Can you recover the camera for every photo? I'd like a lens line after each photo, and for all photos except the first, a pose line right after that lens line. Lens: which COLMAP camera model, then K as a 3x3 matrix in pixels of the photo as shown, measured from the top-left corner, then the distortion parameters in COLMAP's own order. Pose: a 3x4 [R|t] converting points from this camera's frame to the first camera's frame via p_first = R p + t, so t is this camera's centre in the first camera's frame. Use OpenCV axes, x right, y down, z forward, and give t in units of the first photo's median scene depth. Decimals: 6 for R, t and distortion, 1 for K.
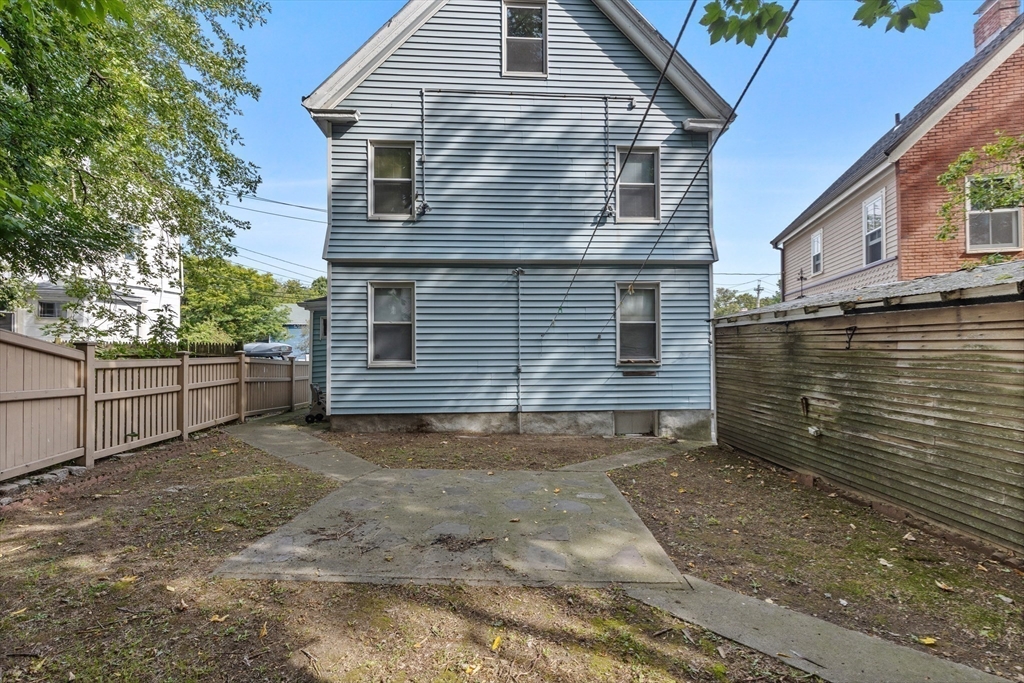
lens RADIAL K [[455.3, 0, 512.0], [0, 455.3, 341.5], [0, 0, 1]] dist [-0.001138, -0.000101]
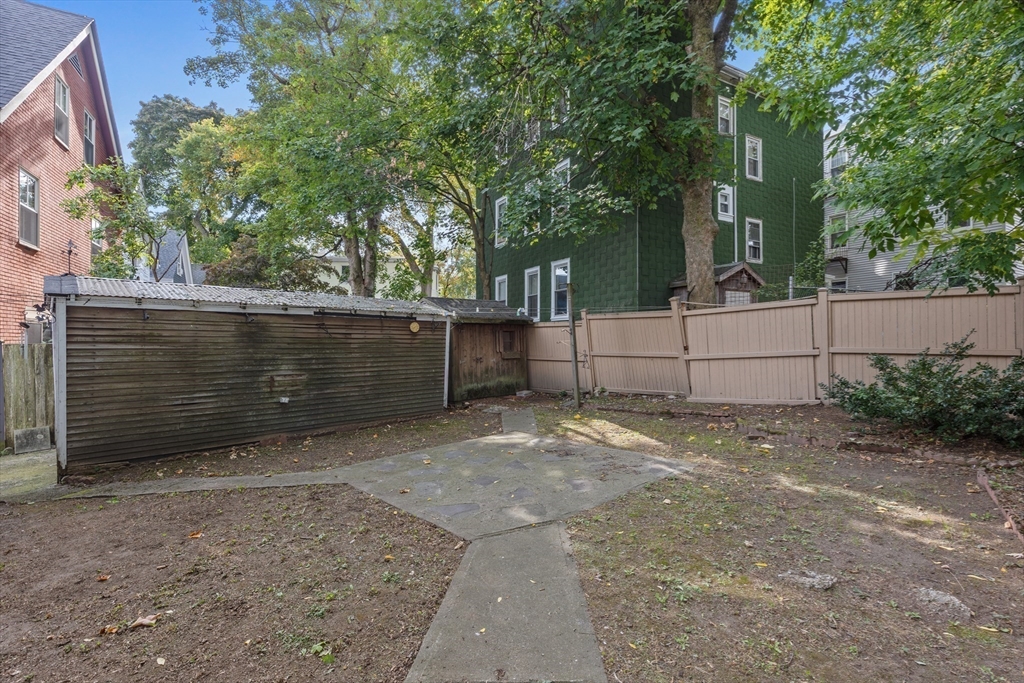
lens RADIAL K [[455.3, 0, 512.0], [0, 455.3, 341.5], [0, 0, 1]] dist [-0.001138, -0.000101]
pose [[-0.664907, 0.008622, 0.746877, -0.803717], [-0.004086, 0.999876, -0.015181, 0.047863], [-0.746915, -0.013146, -0.664789, 1.462010]]
